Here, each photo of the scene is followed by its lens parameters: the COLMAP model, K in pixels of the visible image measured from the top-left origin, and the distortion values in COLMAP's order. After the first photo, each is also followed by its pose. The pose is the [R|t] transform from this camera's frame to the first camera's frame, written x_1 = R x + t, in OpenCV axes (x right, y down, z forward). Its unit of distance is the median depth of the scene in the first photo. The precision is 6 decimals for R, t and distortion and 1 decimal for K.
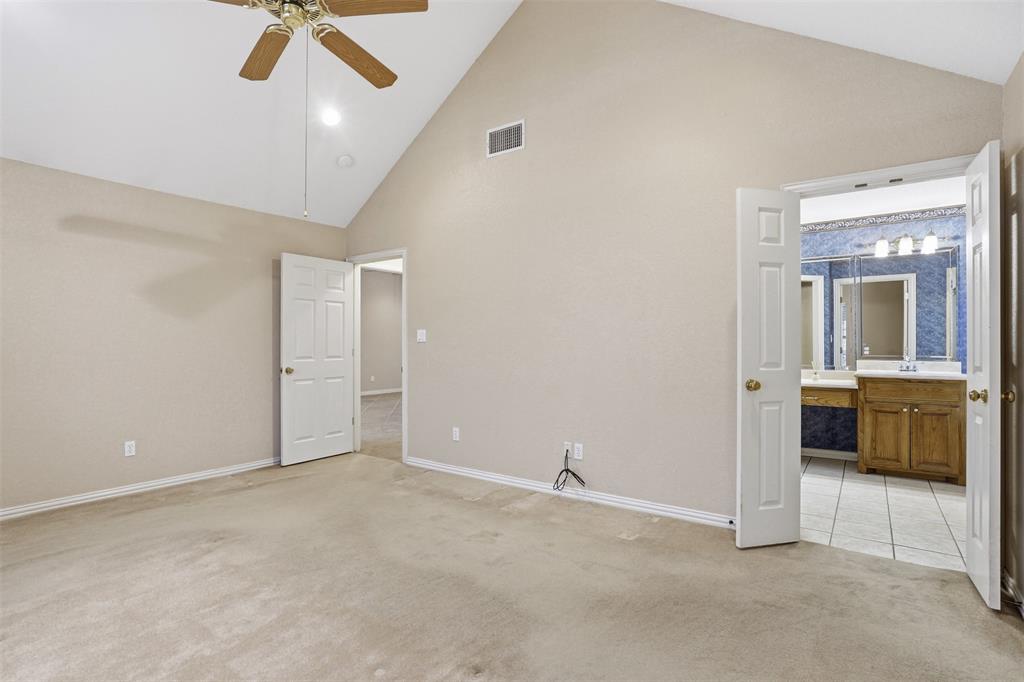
lens RADIAL K [[490.5, 0, 509.4], [0, 490.5, 346.2], [0, 0, 1]] dist [-0.021668, 0.001470]
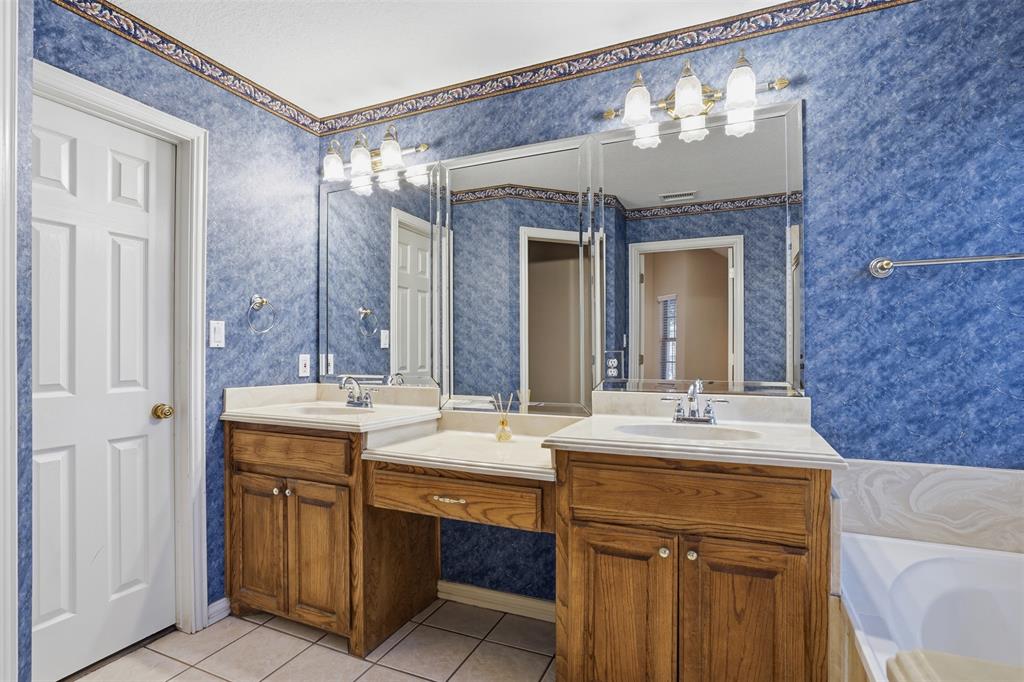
lens RADIAL K [[490.5, 0, 512.3], [0, 490.5, 343.3], [0, 0, 1]] dist [-0.021668, 0.001470]
pose [[0.977054, 0.006593, 0.212889, 0.612425], [-0.005328, 0.999965, -0.006515, -0.009566], [-0.212925, 0.005231, 0.977055, 0.660361]]
